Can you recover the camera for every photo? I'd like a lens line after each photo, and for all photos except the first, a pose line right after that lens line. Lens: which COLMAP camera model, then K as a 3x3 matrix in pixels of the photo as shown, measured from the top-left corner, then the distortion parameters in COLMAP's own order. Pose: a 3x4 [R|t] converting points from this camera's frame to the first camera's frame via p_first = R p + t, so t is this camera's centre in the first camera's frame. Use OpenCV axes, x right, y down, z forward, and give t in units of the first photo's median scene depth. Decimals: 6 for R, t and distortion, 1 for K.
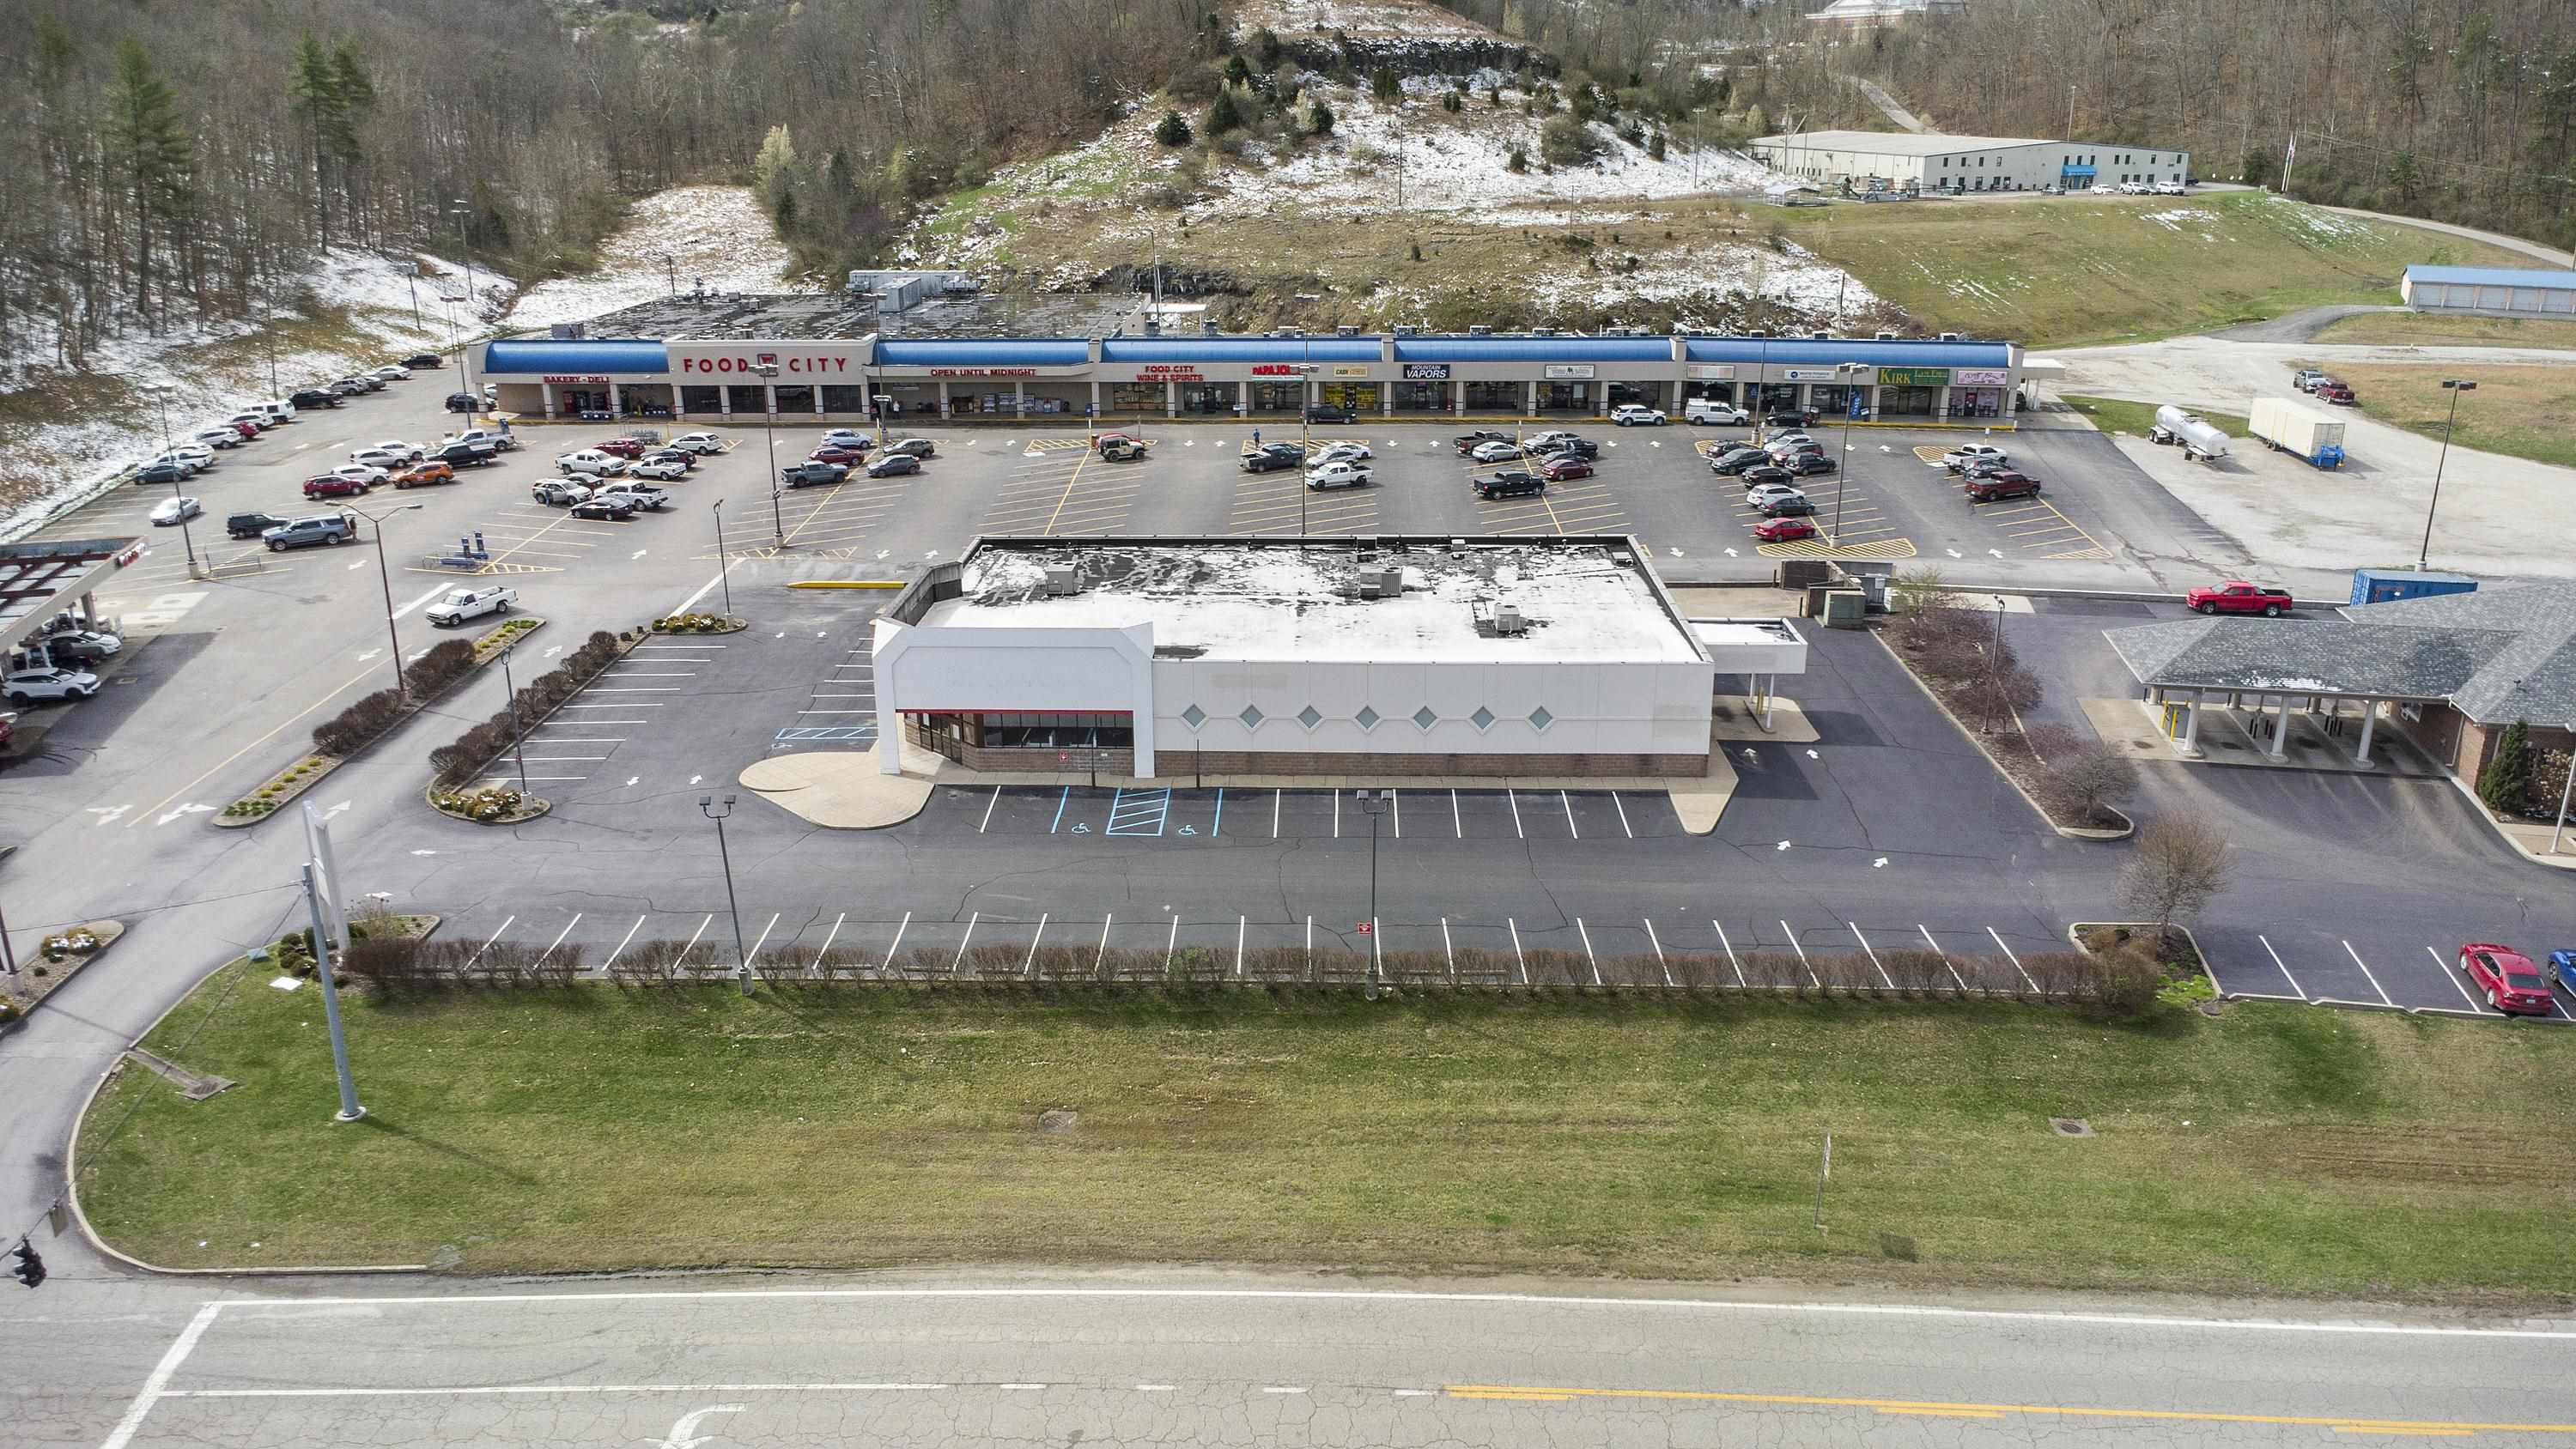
lens RADIAL K [[1881.6, 0, 1288.0], [0, 1881.6, 724.5], [0, 0, 1]] dist [0.021343, 0.001100]
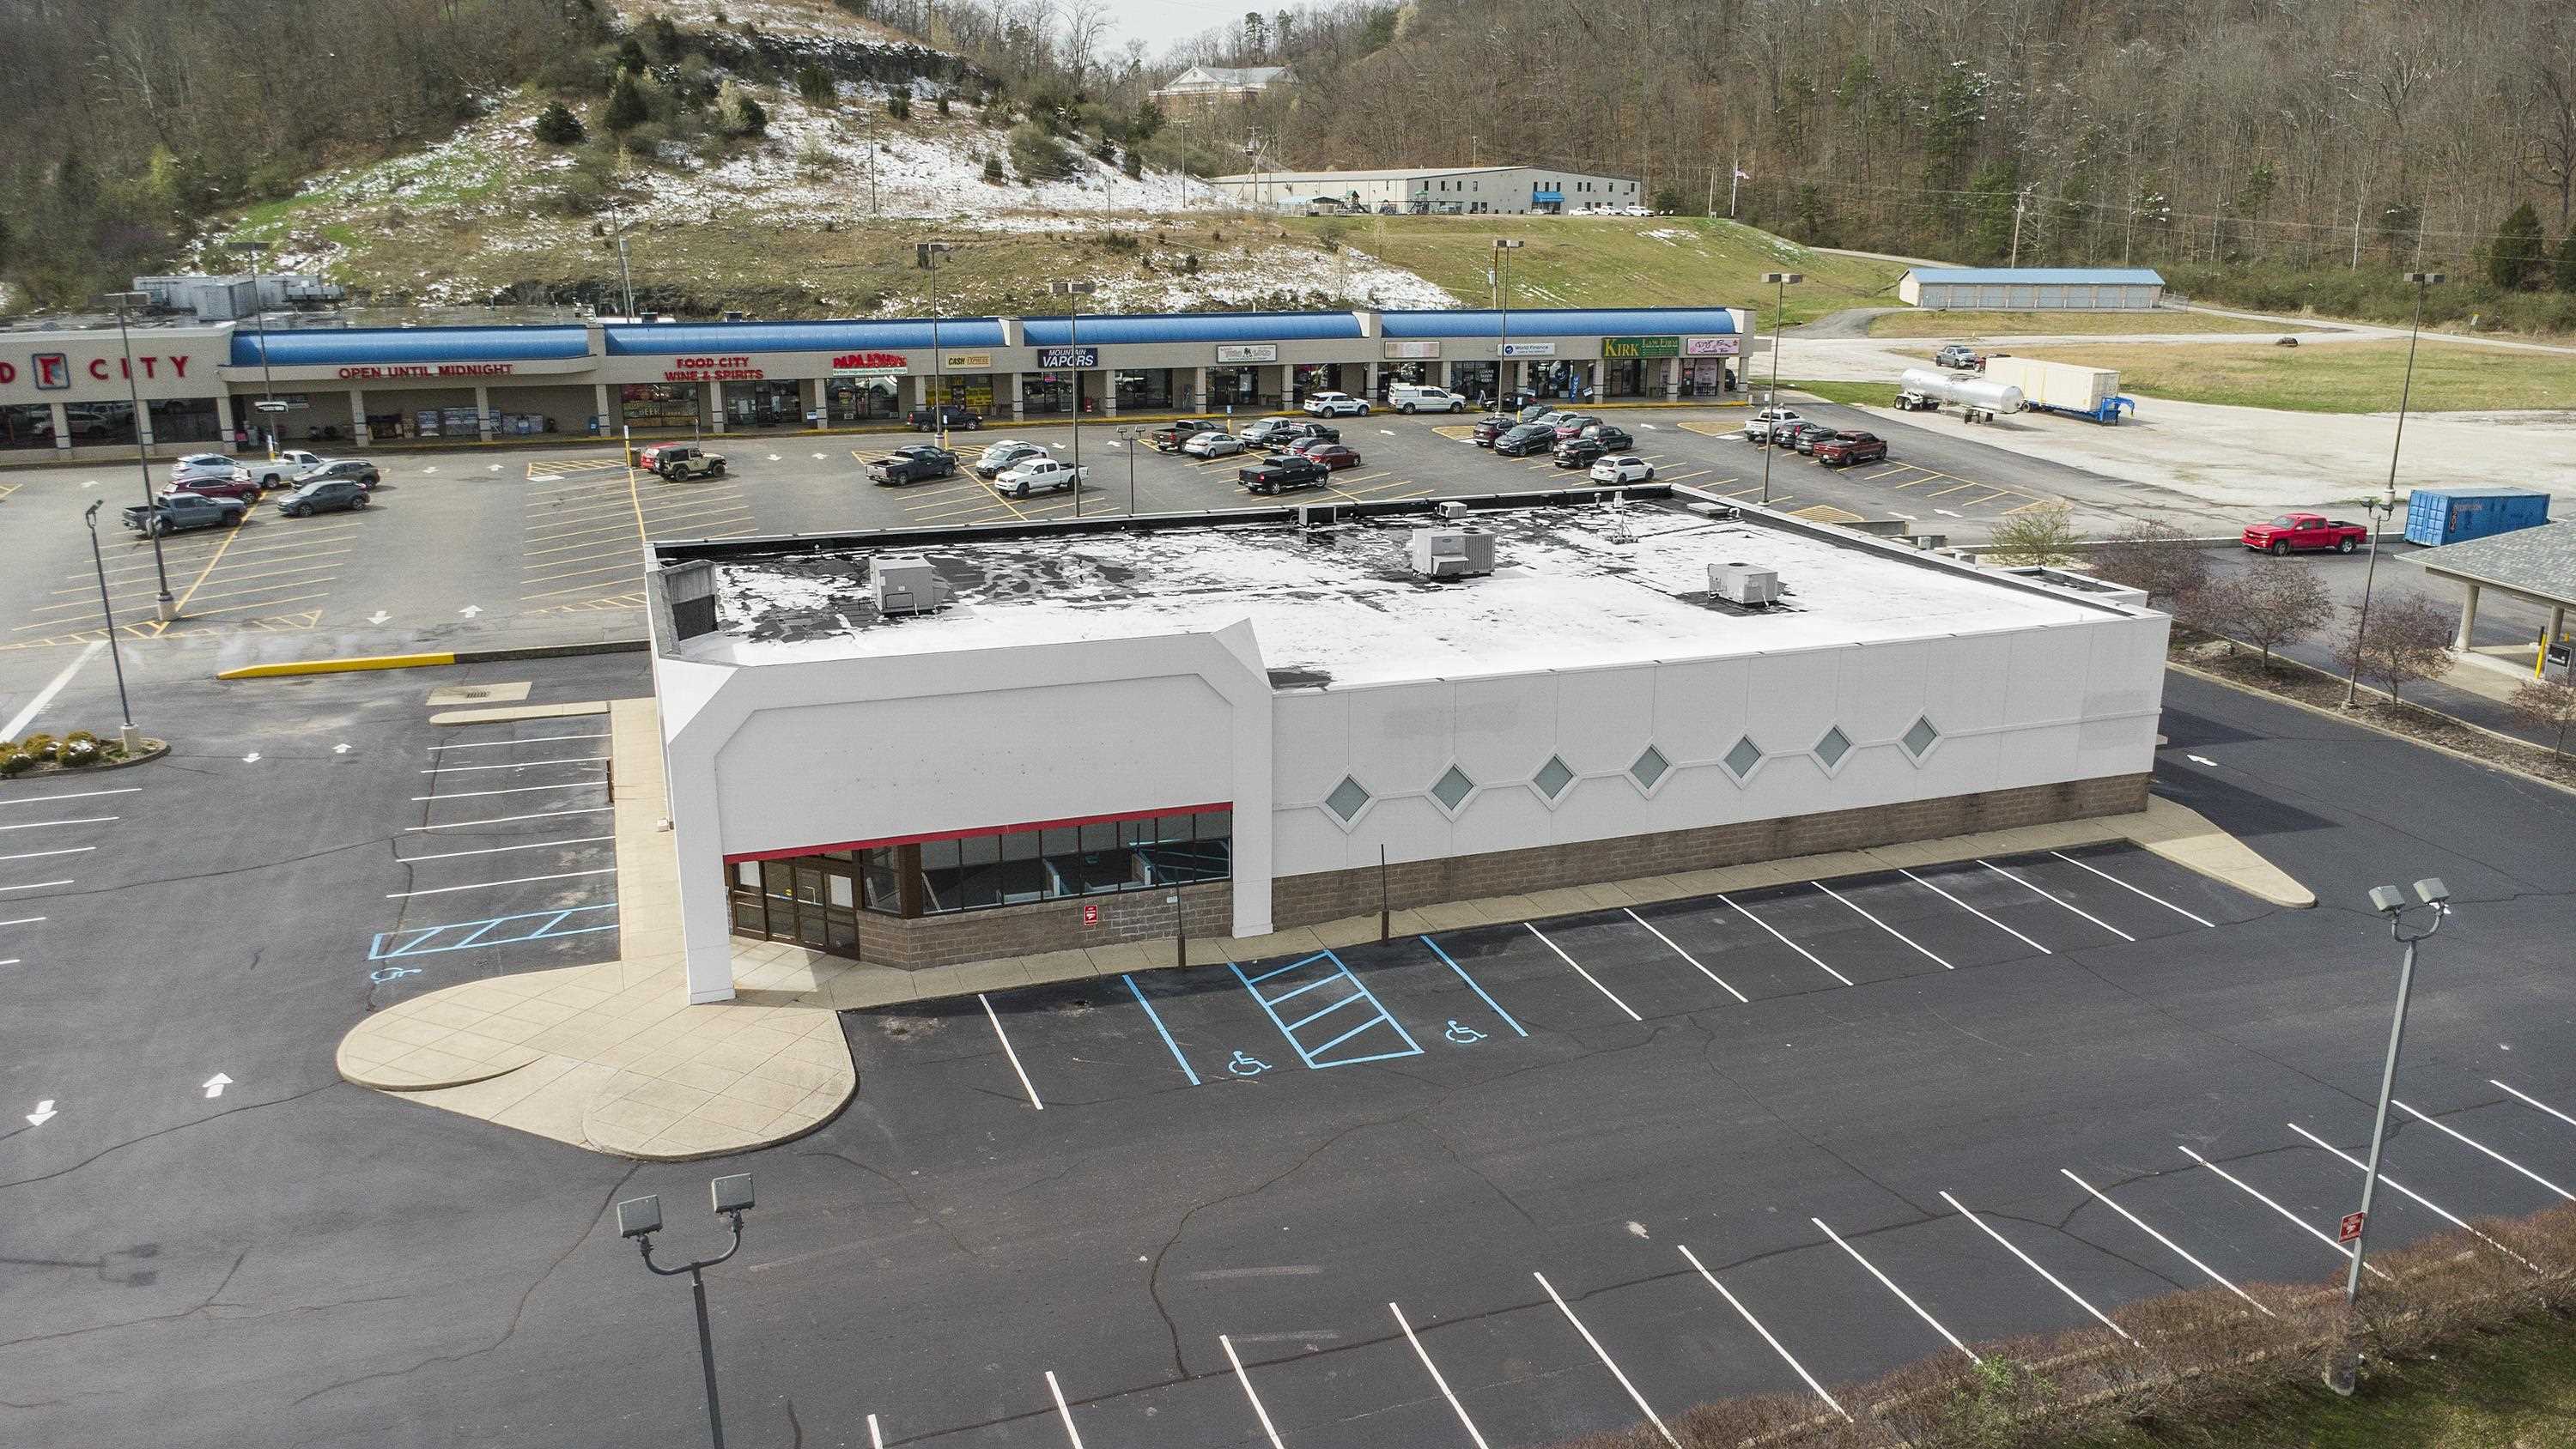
lens RADIAL K [[1865.7, 0, 1288.0], [0, 1865.7, 724.5], [0, 0, 1]] dist [0.045085, -0.063973]
pose [[0.931365, -0.091956, 0.352284, -0.120910], [0.111860, 0.993053, -0.036520, -0.004005], [-0.346478, 0.073420, 0.935180, 0.274562]]
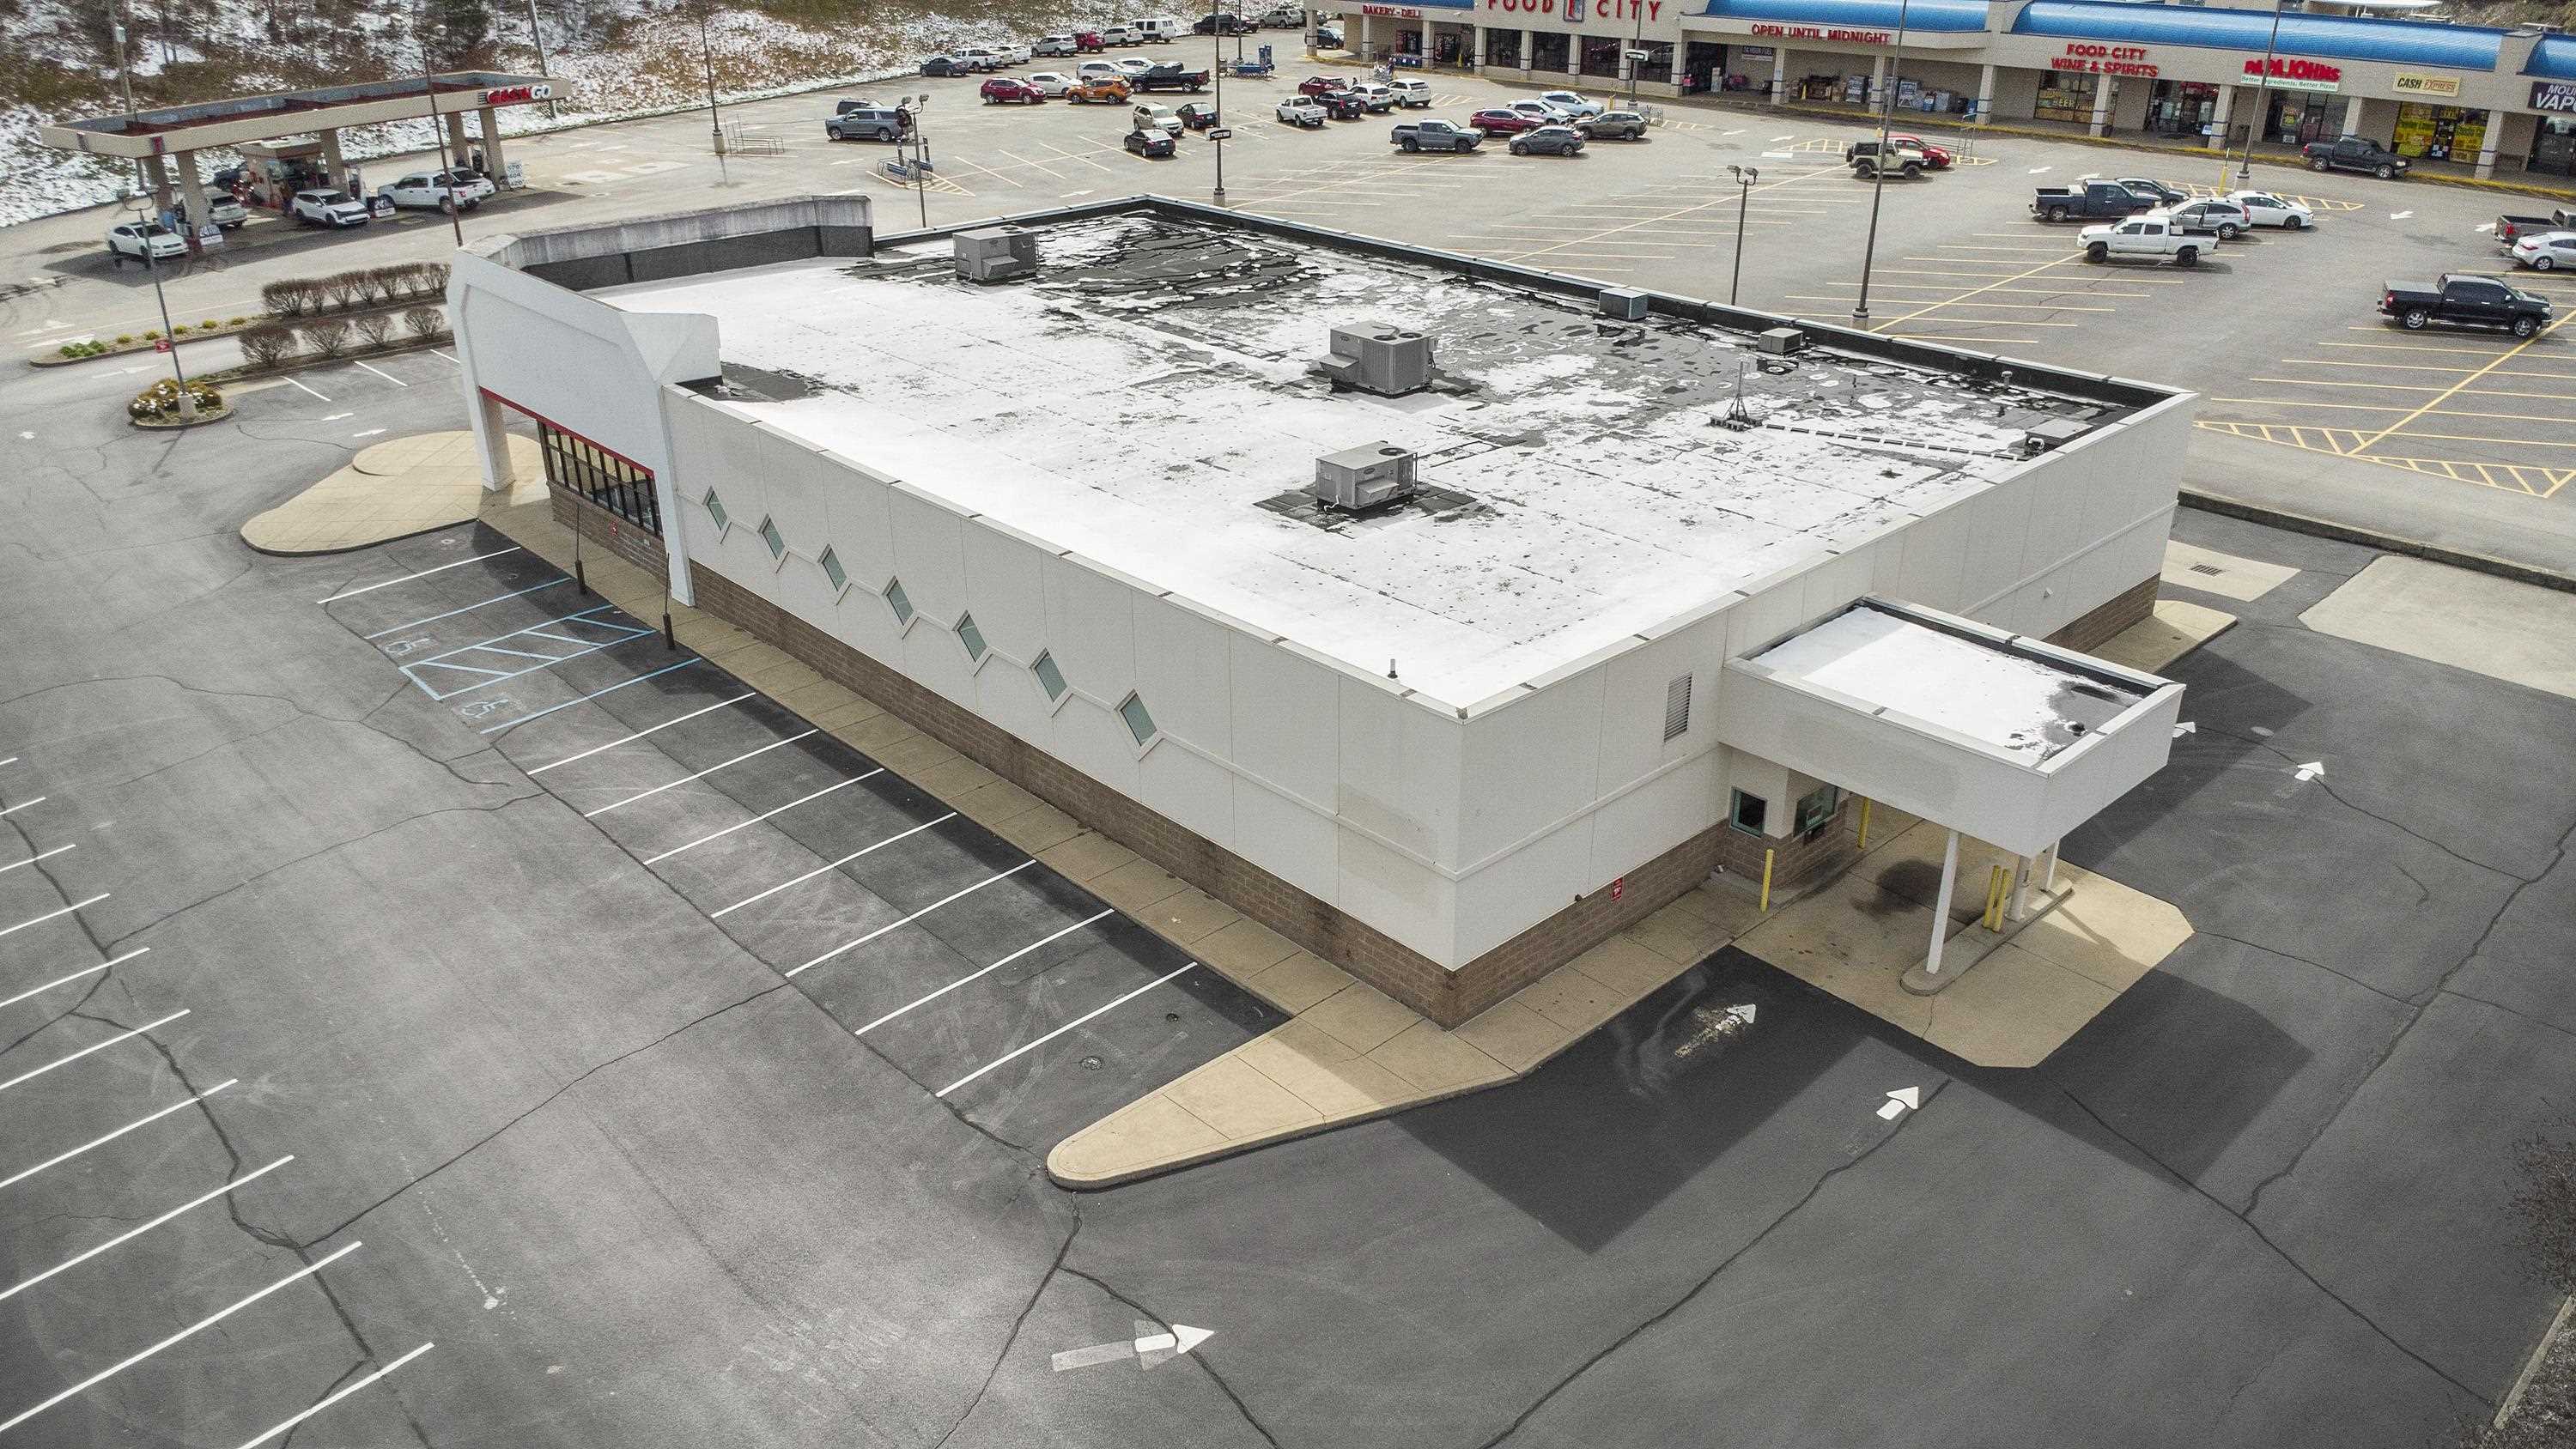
lens RADIAL K [[1860.1, 0, 1288.0], [0, 1860.1, 724.5], [0, 0, 1]] dist [0.051592, -0.087908]
pose [[0.700142, 0.308843, -0.643753, 0.207022], [-0.229501, 0.951108, 0.206694, -0.045930], [0.676115, 0.003027, 0.736790, 0.371315]]
